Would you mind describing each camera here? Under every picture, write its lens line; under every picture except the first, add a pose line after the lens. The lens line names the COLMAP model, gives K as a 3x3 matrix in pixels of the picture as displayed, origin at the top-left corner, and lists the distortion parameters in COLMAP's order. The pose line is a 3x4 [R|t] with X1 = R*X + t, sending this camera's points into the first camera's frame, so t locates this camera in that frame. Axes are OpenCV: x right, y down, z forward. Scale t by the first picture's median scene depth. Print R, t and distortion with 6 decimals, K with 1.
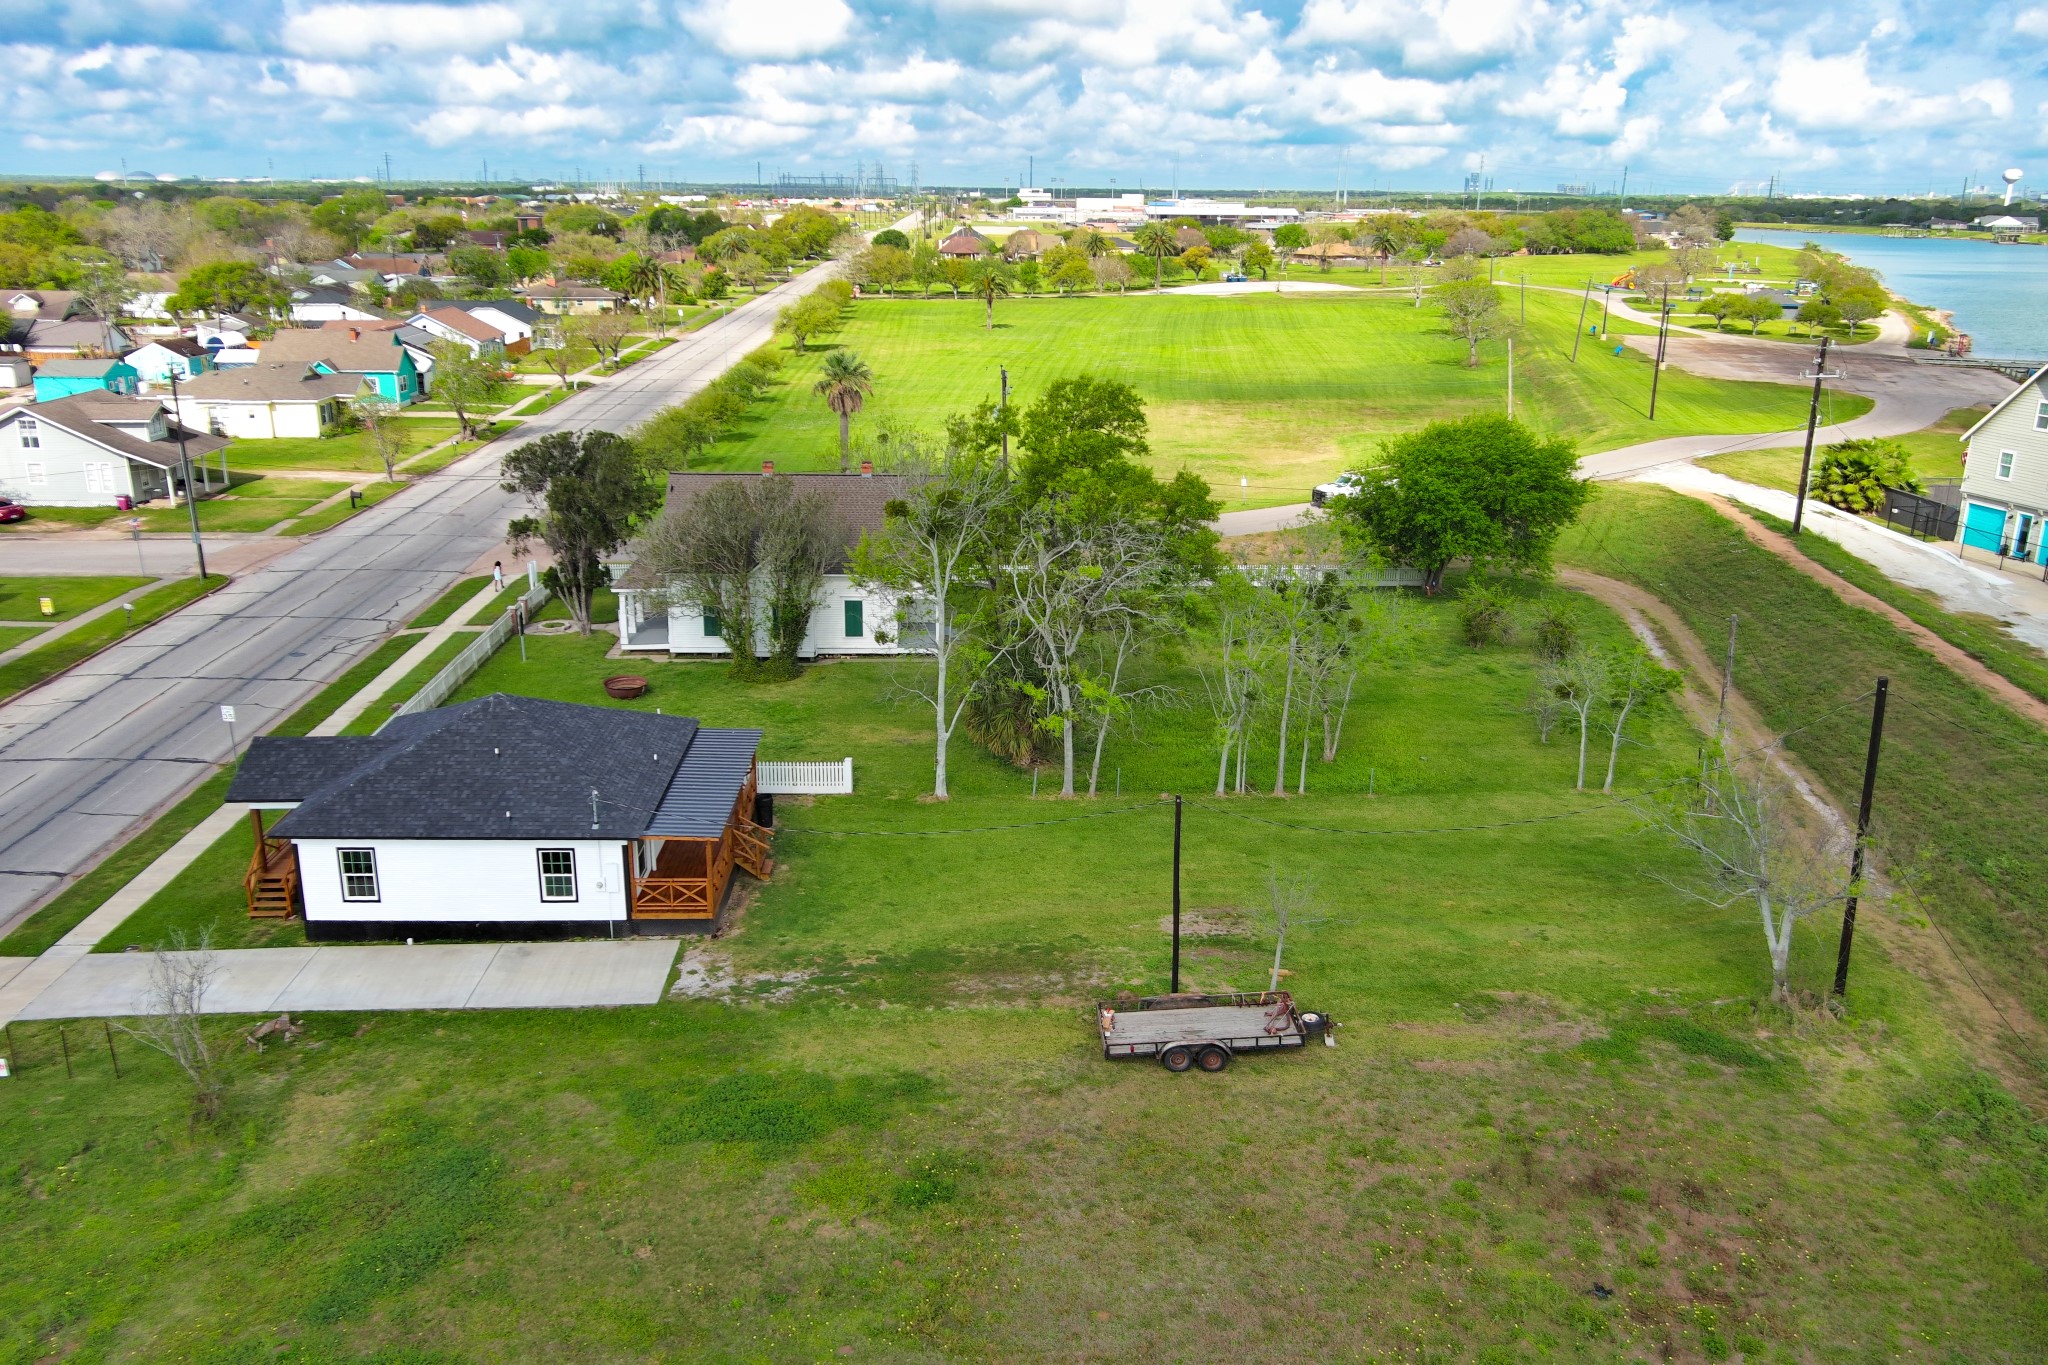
lens RADIAL K [[1577.8, 0, 1024.0], [0, 1577.8, 690.3], [0, 0, 1]] dist [0.020804, -0.020729]
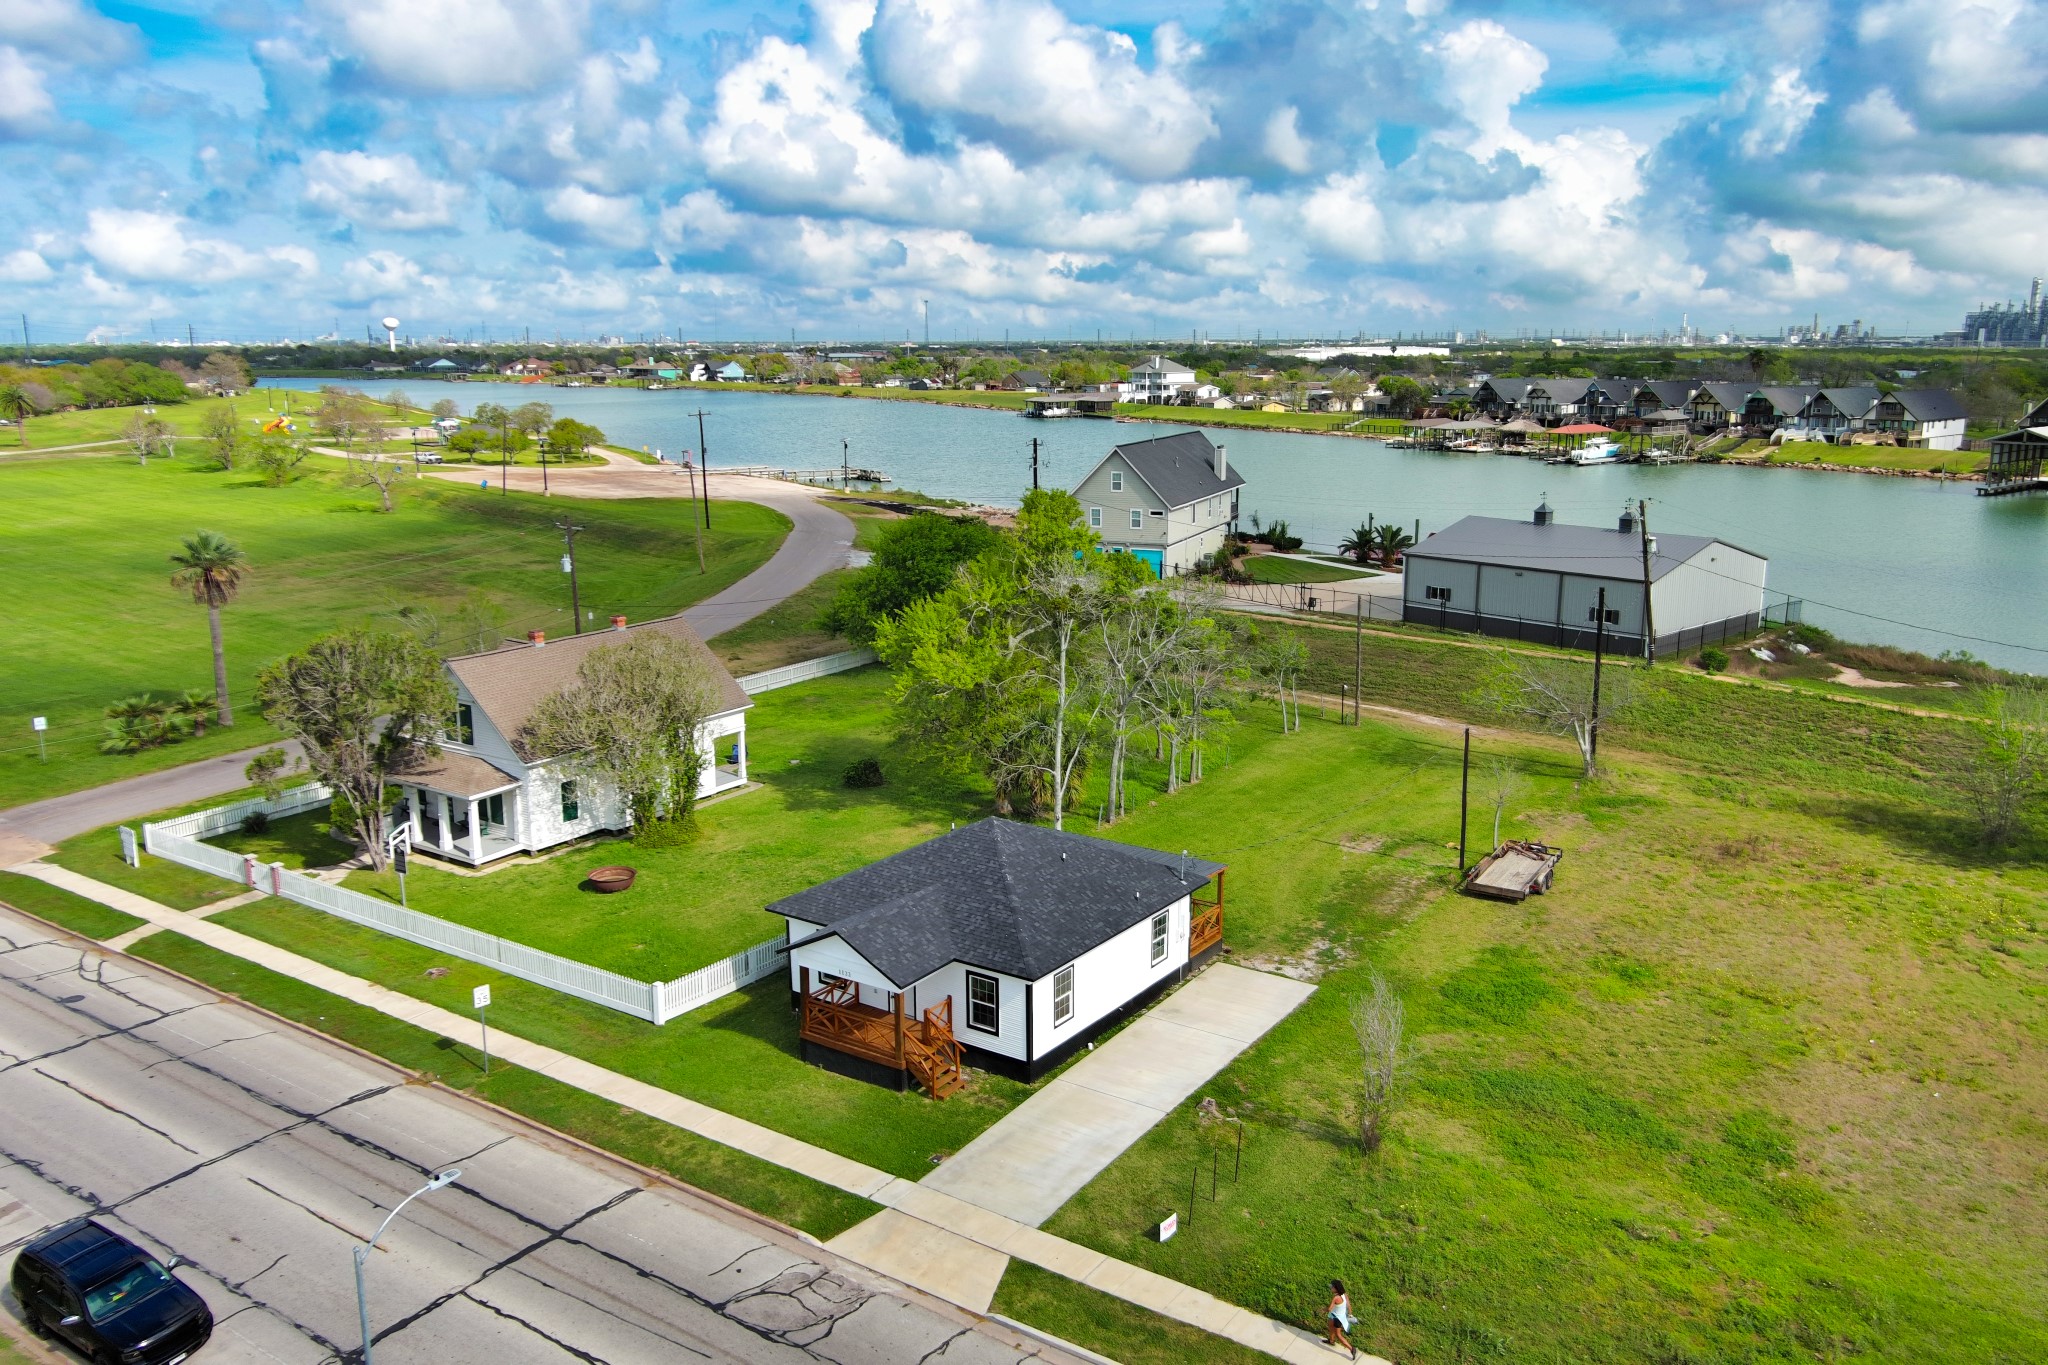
lens RADIAL K [[1577.8, 0, 1024.4], [0, 1577.8, 676.2], [0, 0, 1]] dist [0.020804, -0.020729]
pose [[0.591842, -0.180805, 0.785514, -1.203895], [0.254662, 0.966546, 0.030600, -0.123063], [-0.764768, 0.181930, 0.618087, 0.343794]]
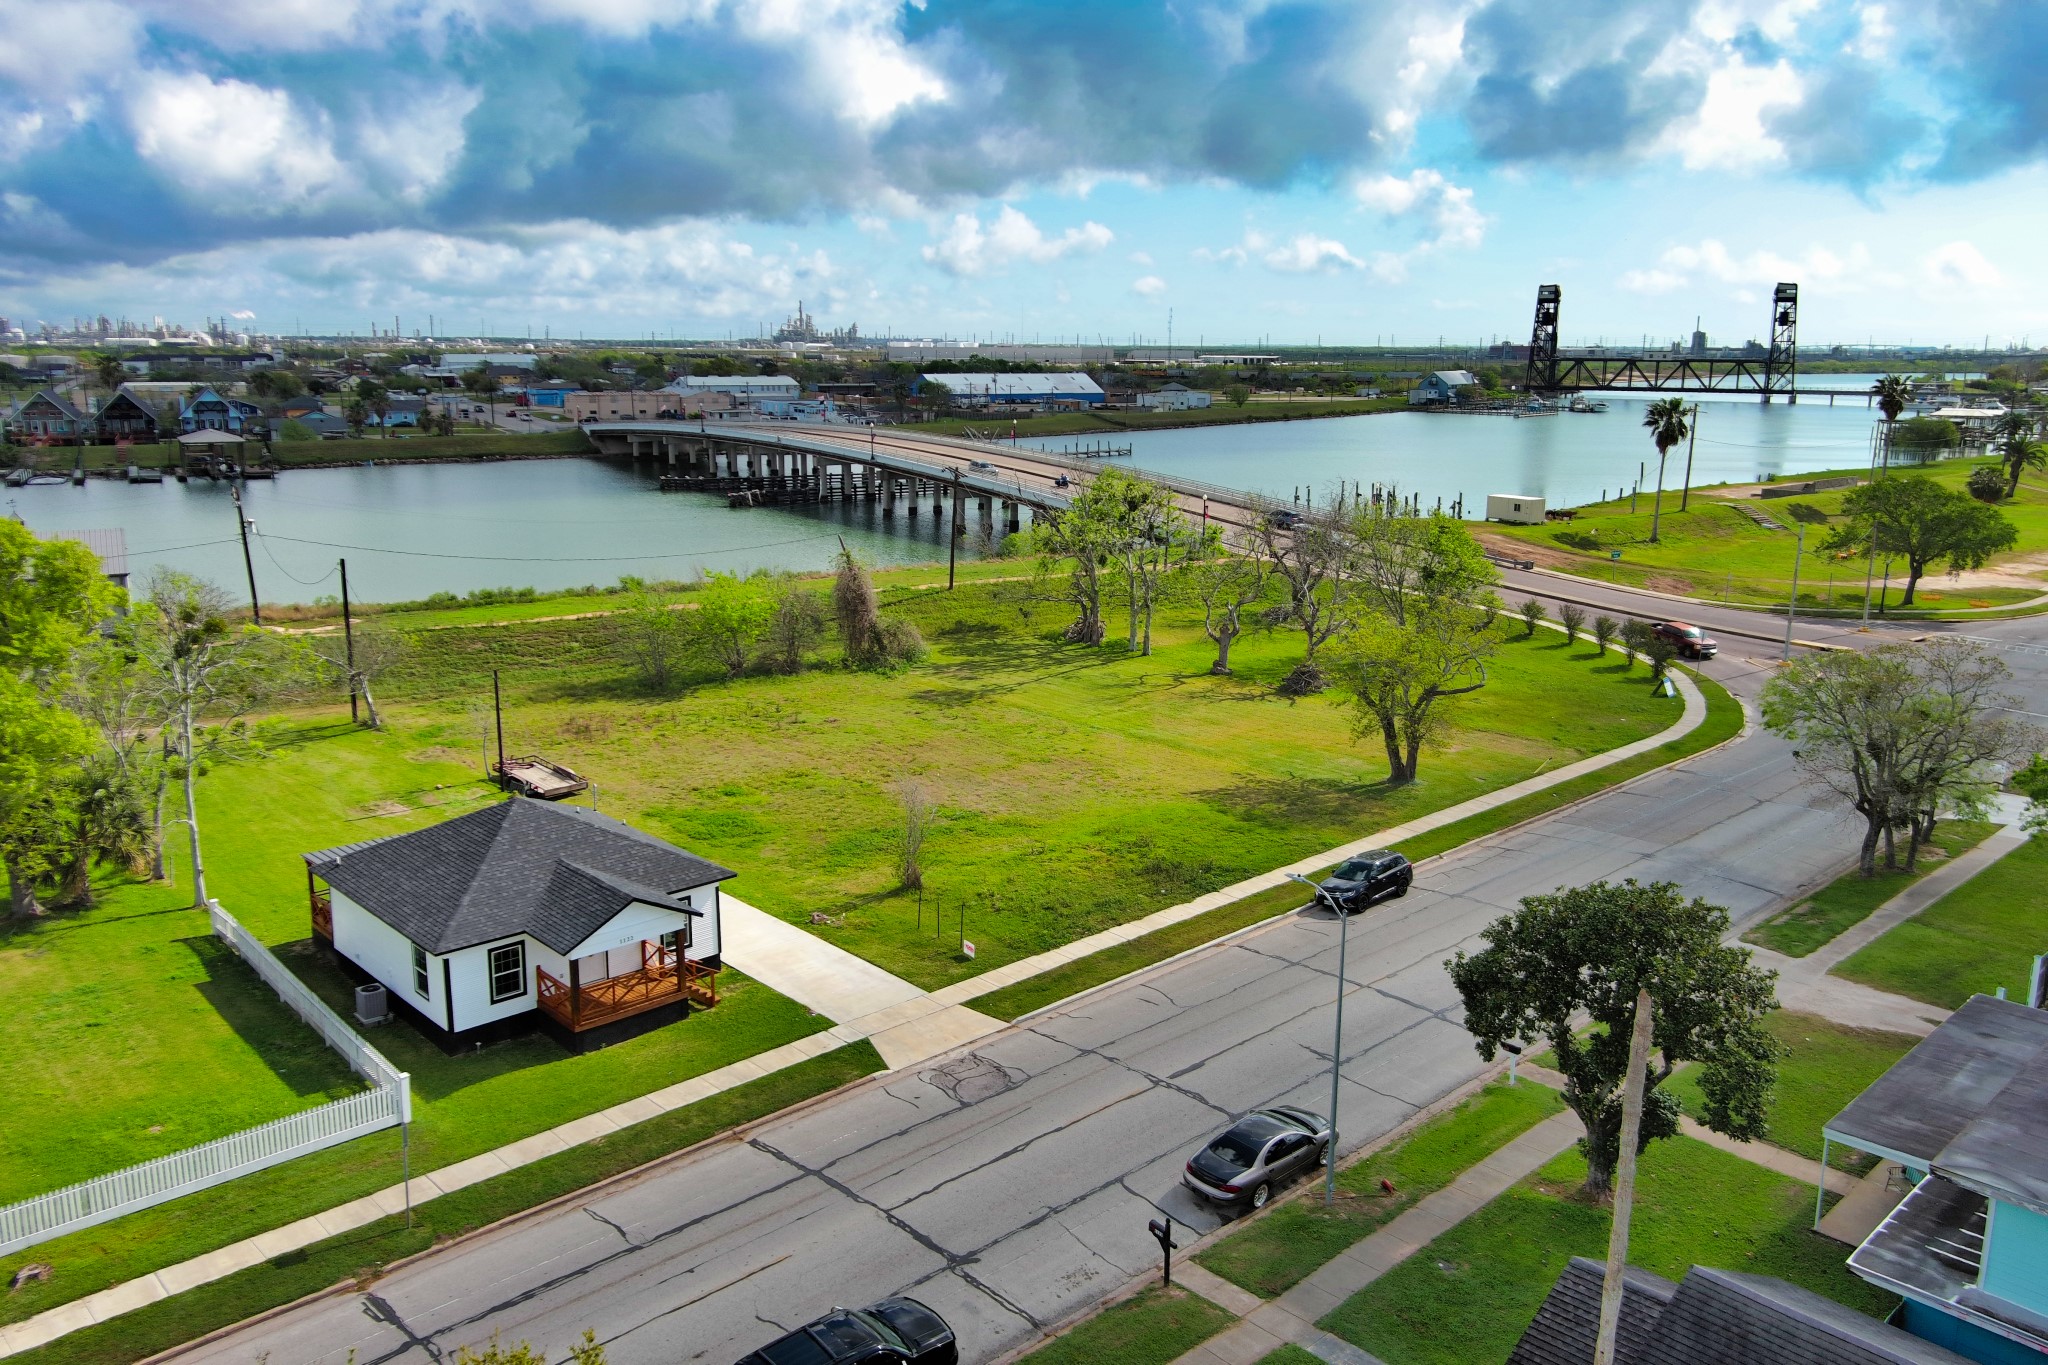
lens RADIAL K [[1577.8, 0, 1022.1], [0, 1577.8, 680.1], [0, 0, 1]] dist [0.020804, -0.020729]
pose [[-0.664493, -0.172161, 0.727193, -1.431361], [0.214050, 0.888480, 0.405939, -0.466097], [-0.715983, 0.425399, -0.553537, 1.411275]]
